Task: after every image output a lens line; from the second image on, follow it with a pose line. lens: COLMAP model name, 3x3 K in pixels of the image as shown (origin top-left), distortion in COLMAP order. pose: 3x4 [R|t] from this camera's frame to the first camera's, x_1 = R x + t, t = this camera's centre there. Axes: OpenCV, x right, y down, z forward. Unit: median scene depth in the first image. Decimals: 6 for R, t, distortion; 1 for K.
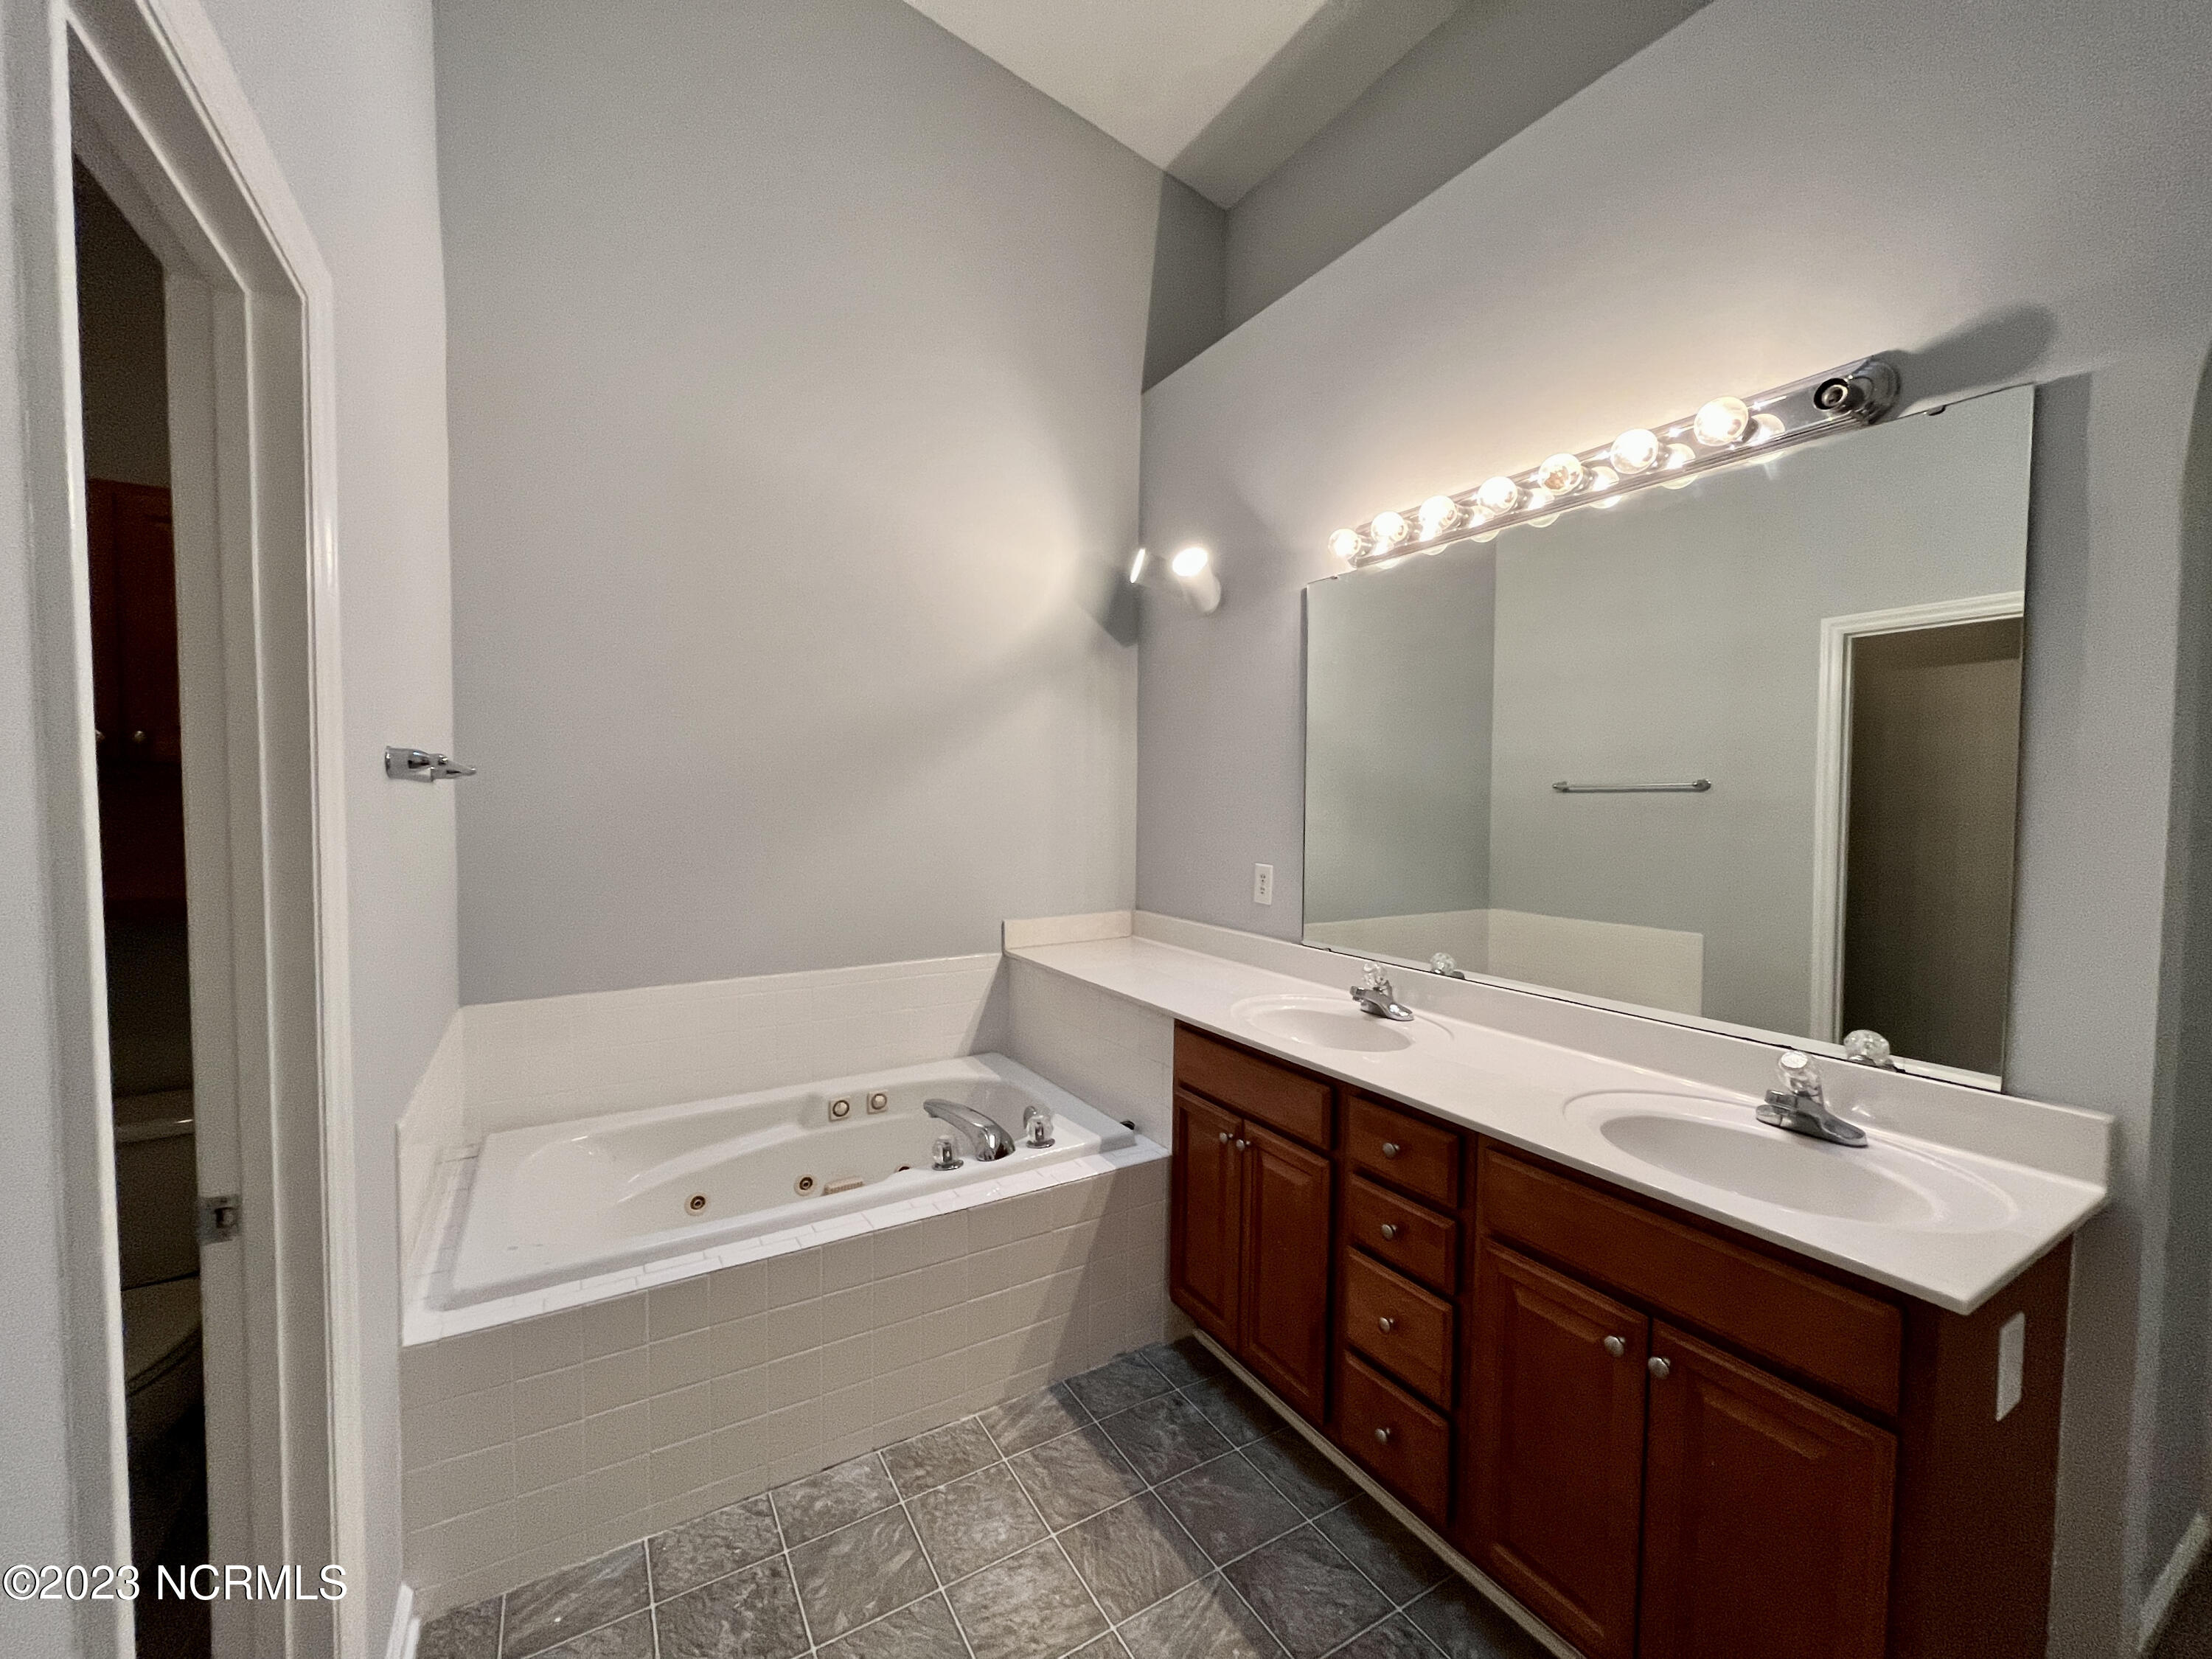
lens RADIAL K [[897.6, 0, 1103.5], [0, 897.6, 828.6], [0, 0, 1]] dist [-0.002514, 0.000446]
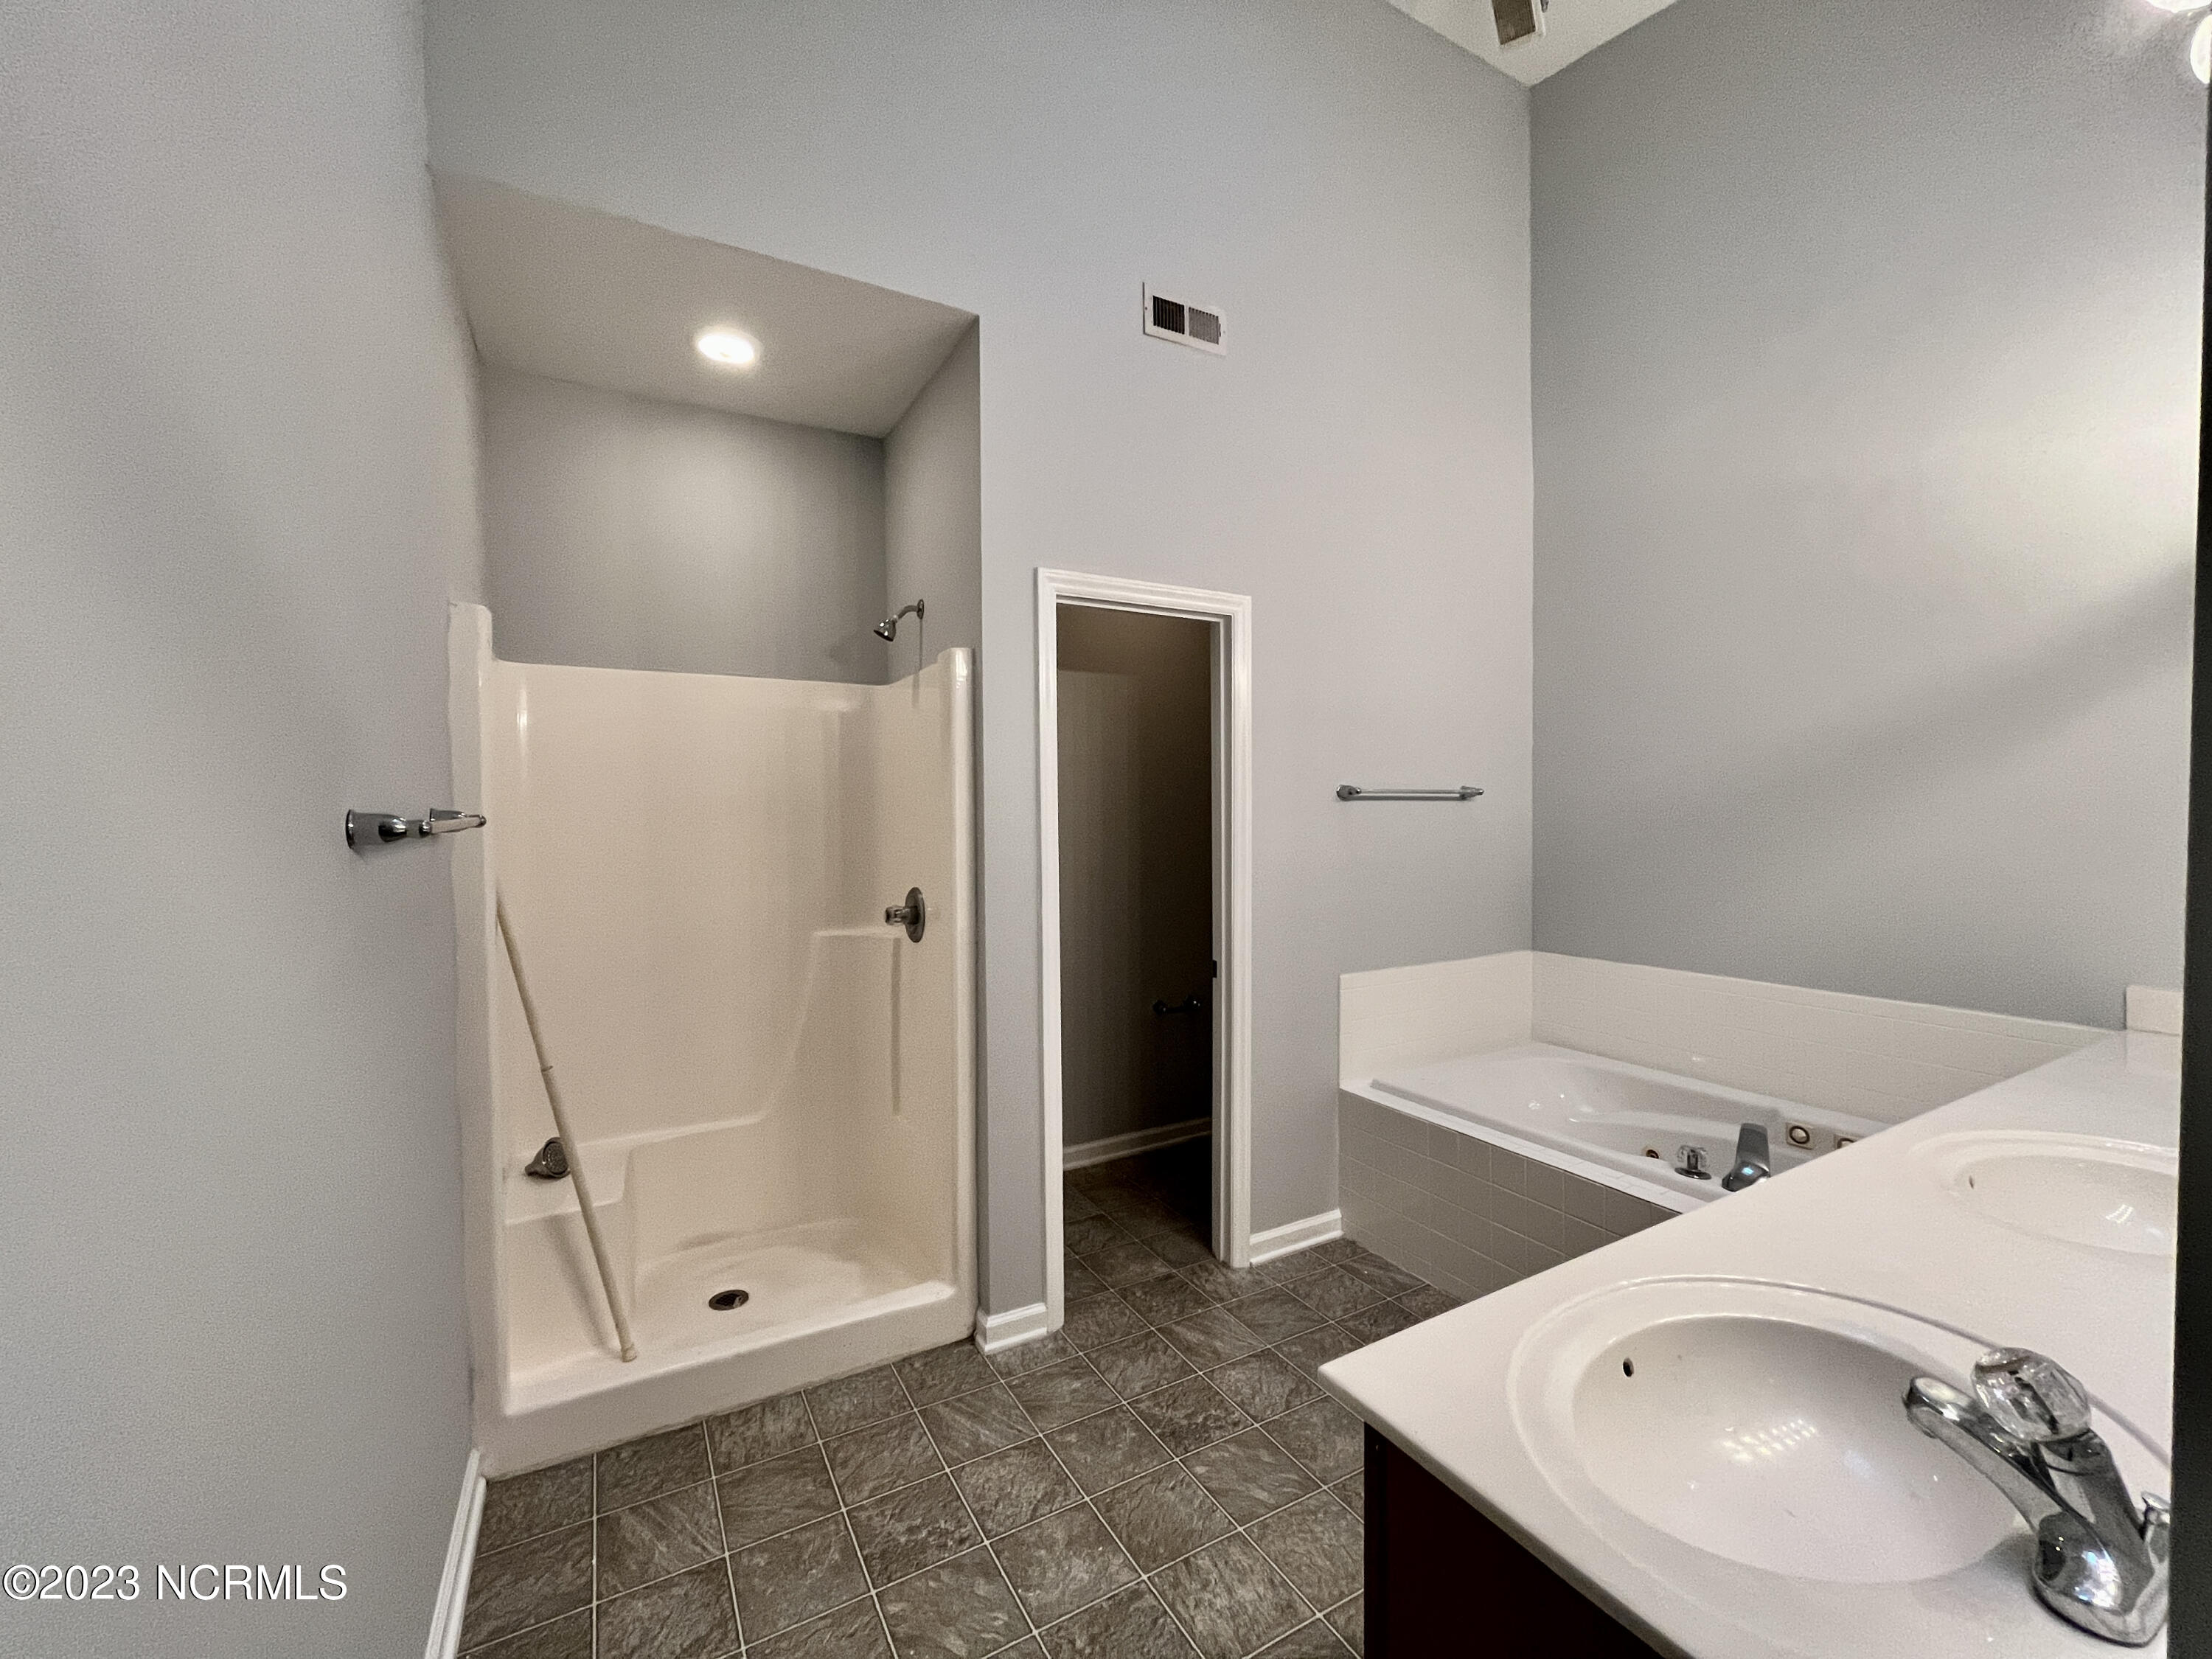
lens RADIAL K [[897.6, 0, 1111.2], [0, 897.6, 828.0], [0, 0, 1]] dist [-0.002514, 0.000446]
pose [[-0.006430, 0.017670, -0.999823, 1.093444], [-0.026916, 0.999479, 0.017837, -0.013962], [0.999617, 0.027026, -0.005951, 0.455292]]
